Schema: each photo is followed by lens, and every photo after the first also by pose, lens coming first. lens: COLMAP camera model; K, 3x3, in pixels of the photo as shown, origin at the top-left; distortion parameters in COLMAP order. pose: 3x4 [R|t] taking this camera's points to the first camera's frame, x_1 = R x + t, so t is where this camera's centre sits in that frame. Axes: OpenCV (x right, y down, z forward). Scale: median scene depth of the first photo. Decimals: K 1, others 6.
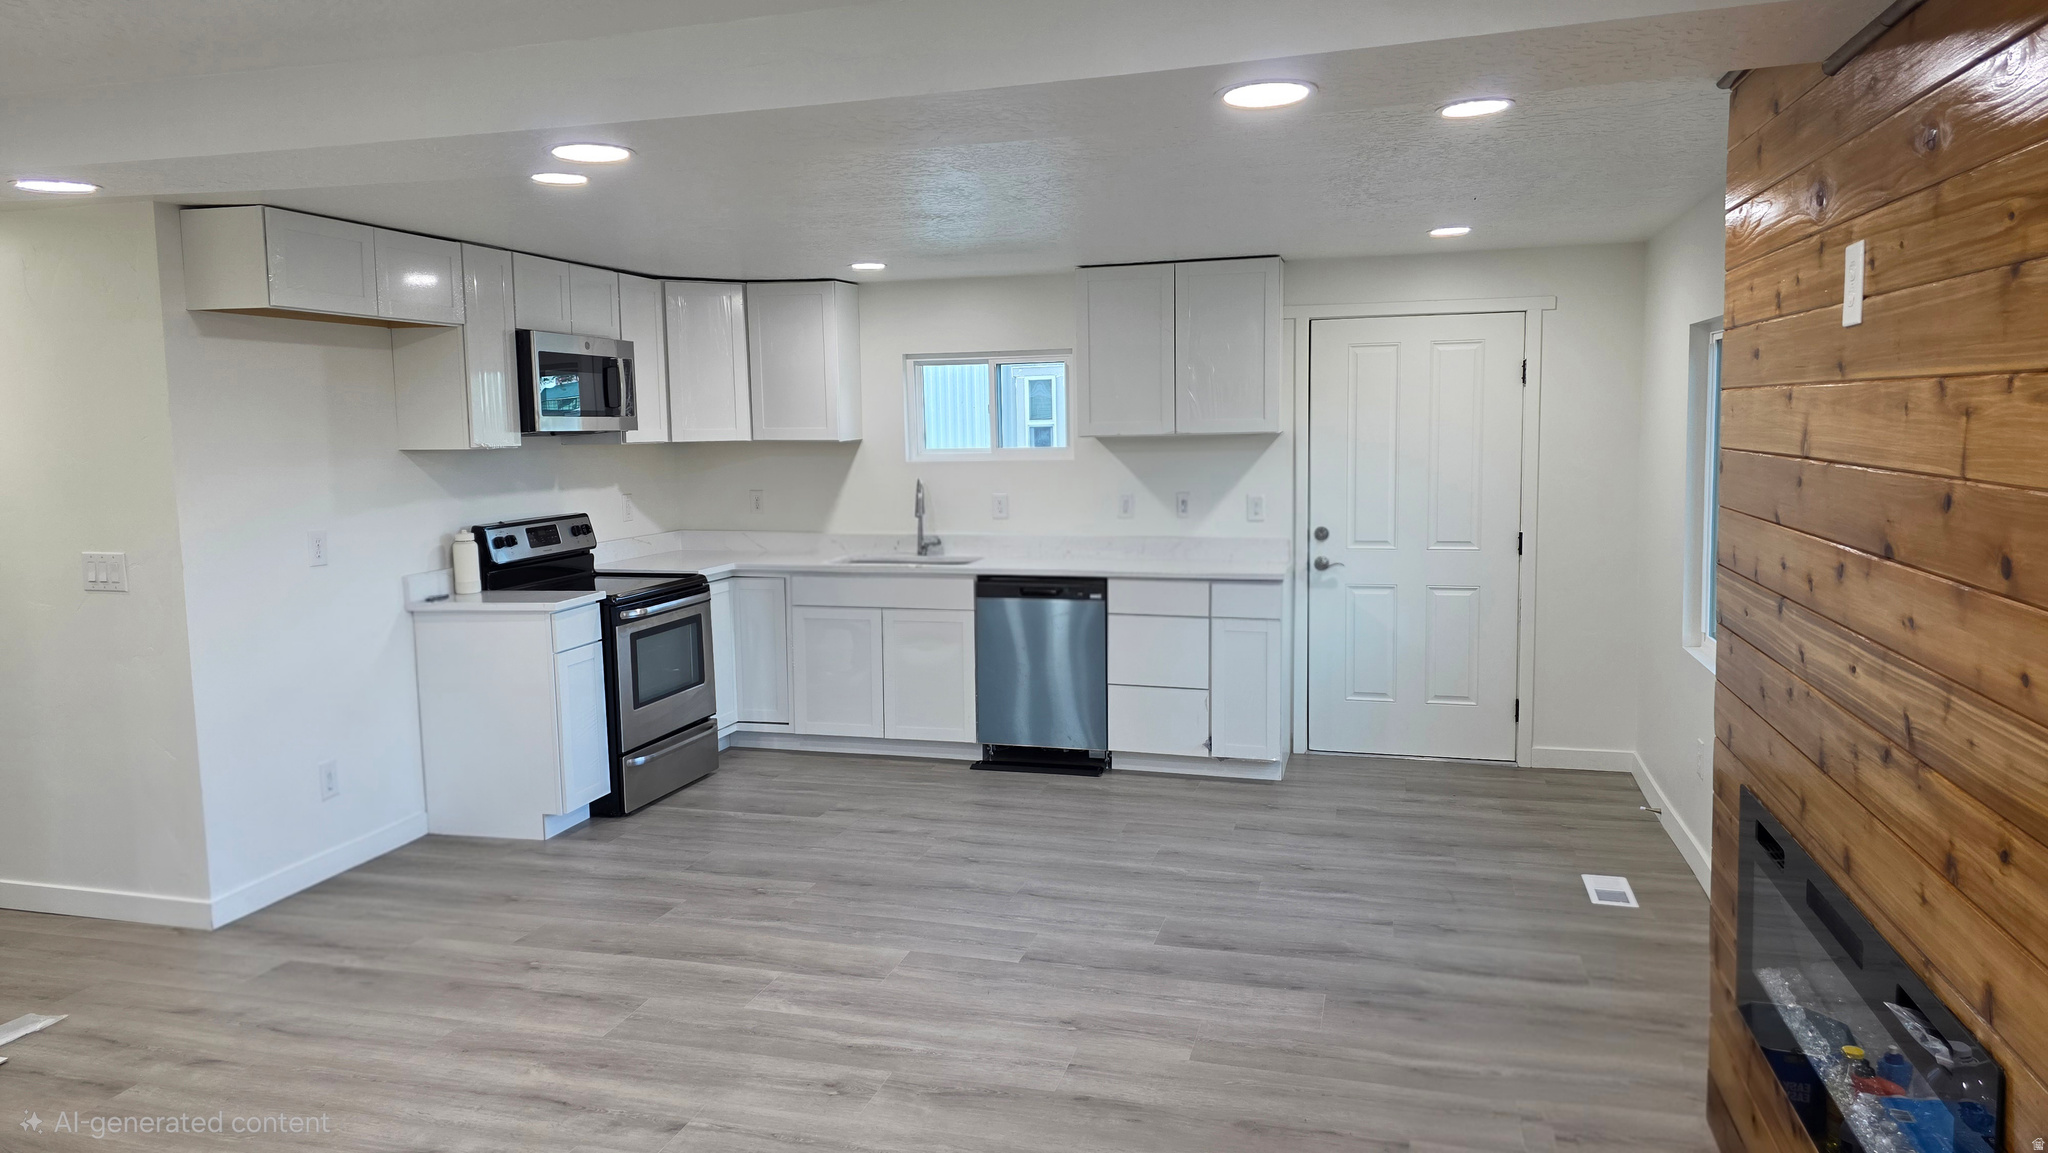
lens RADIAL K [[1362.1, 0, 997.4], [0, 1362.1, 544.2], [0, 0, 1]] dist [0.050728, -0.019430]
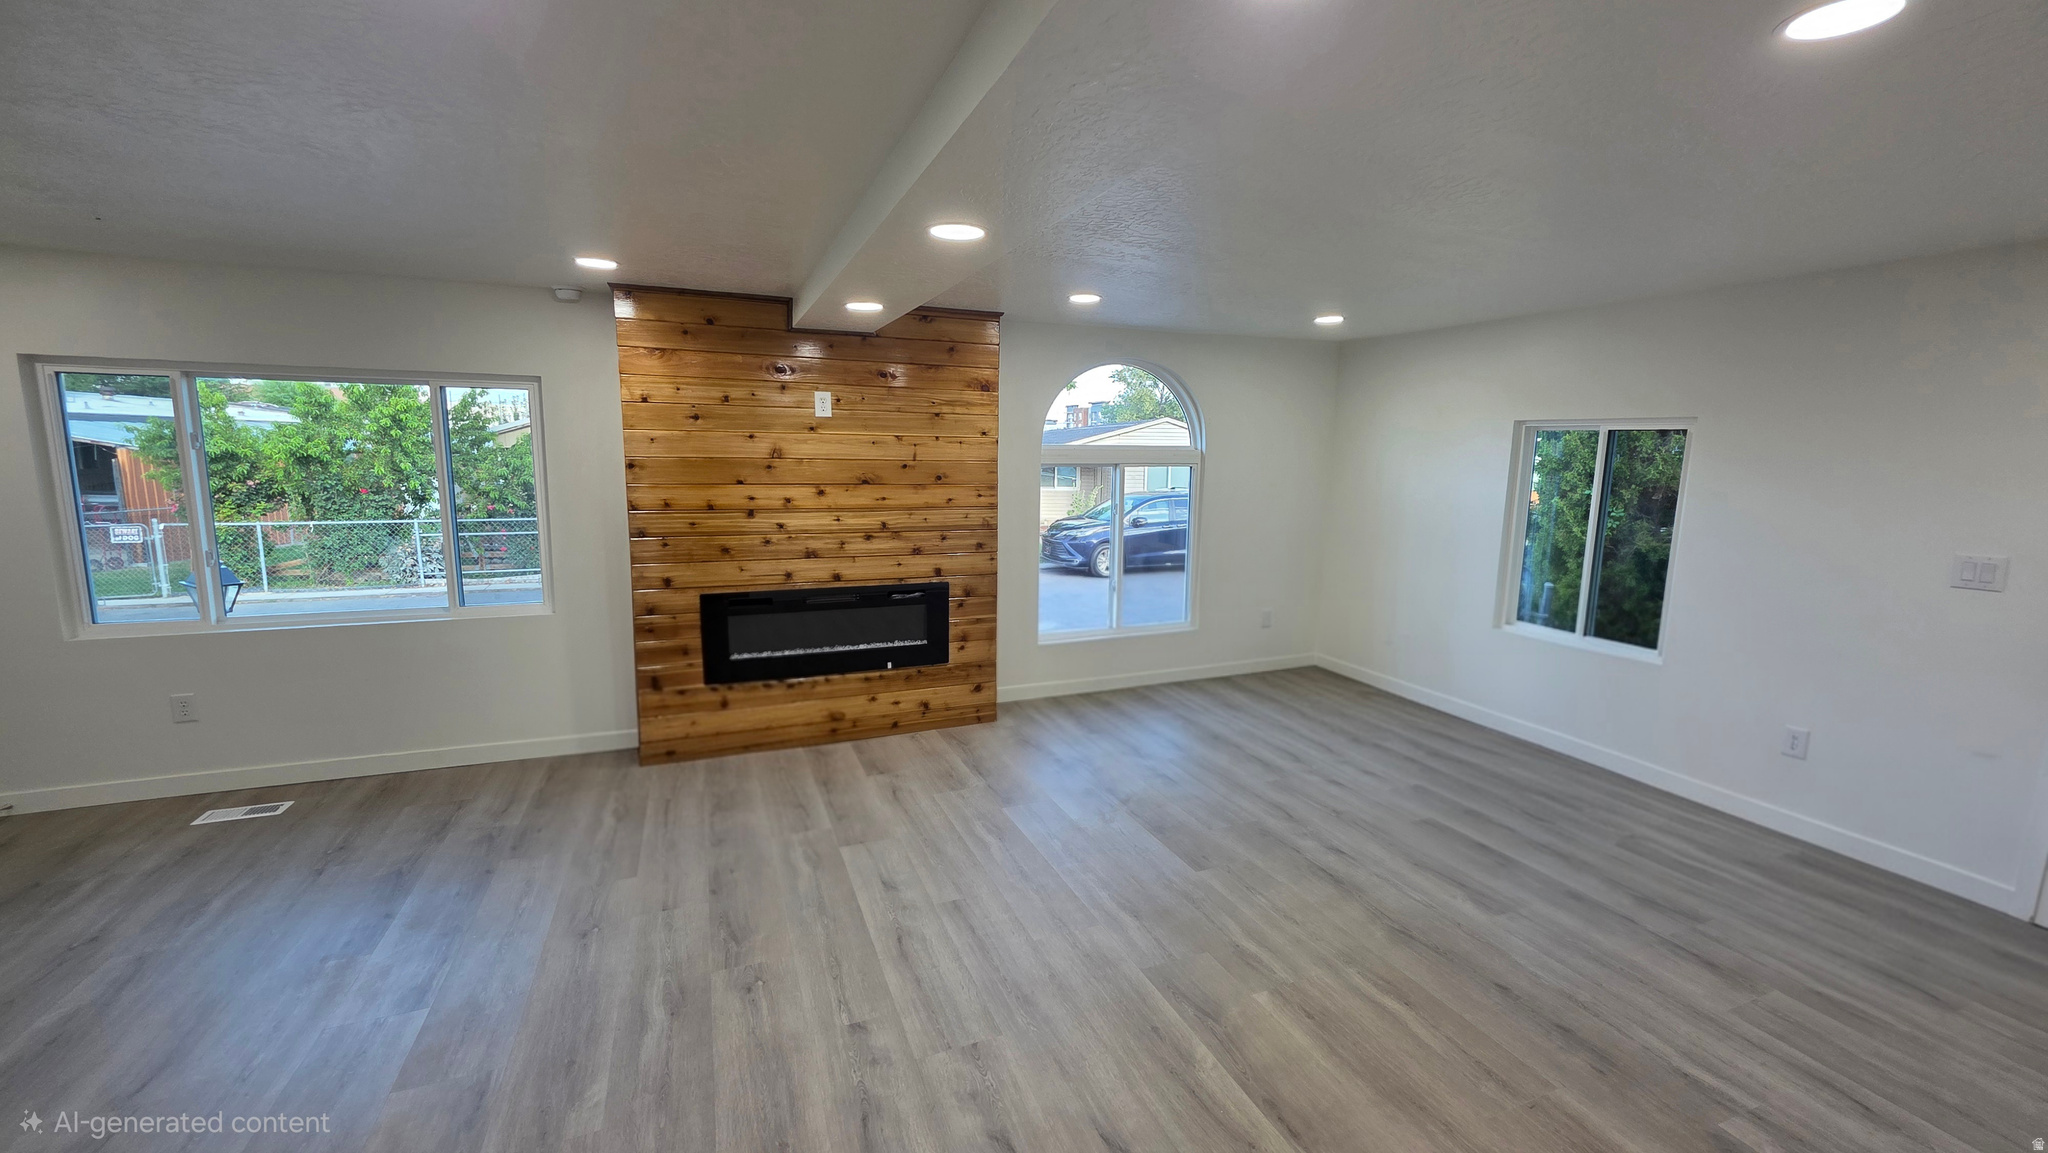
lens RADIAL K [[818.2, 0, 1033.1], [0, 818.2, 569.5], [0, 0, 1]] dist [0.001073, 0.000099]
pose [[-0.624299, -0.100399, 0.774707, -0.602278], [0.070409, 0.980439, 0.183800, -0.060030], [-0.778006, 0.169293, -0.605018, 0.894100]]
